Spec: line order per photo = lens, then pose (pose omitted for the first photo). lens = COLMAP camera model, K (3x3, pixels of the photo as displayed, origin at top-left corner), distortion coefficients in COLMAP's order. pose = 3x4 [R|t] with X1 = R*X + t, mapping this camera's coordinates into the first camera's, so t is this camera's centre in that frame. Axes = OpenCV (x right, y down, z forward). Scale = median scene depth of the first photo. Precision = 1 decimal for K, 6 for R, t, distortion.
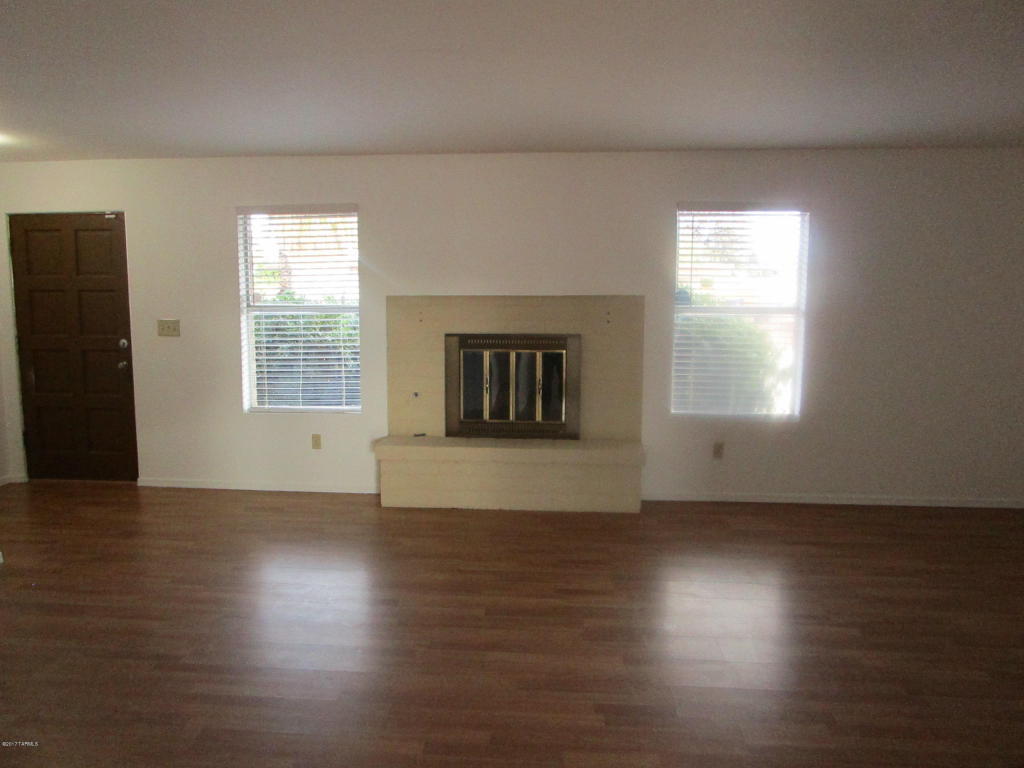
lens RADIAL K [[736.6, 0, 514.8], [0, 736.6, 383.9], [0, 0, 1]] dist [-0.030663, 0.004531]
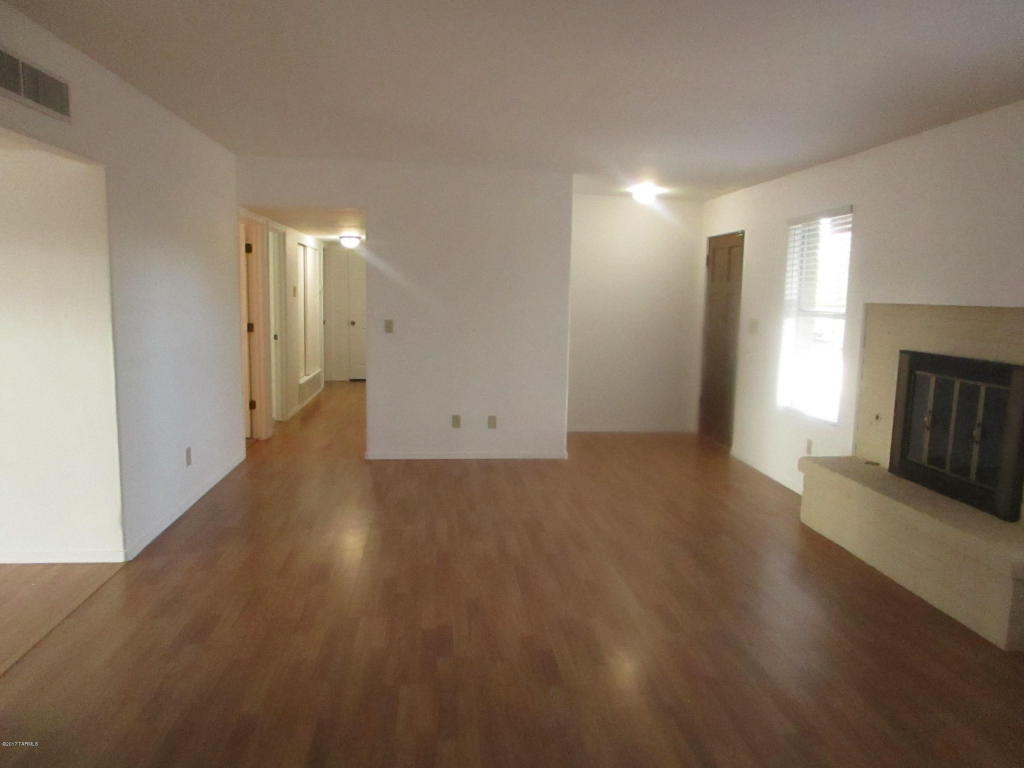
lens RADIAL K [[736.6, 0, 514.8], [0, 736.6, 383.9], [0, 0, 1]] dist [-0.030663, 0.004531]
pose [[0.187844, 0.122090, -0.974581, 0.635025], [-0.115253, 0.988129, 0.101573, -0.063639], [0.975413, 0.093244, 0.199686, 0.410536]]
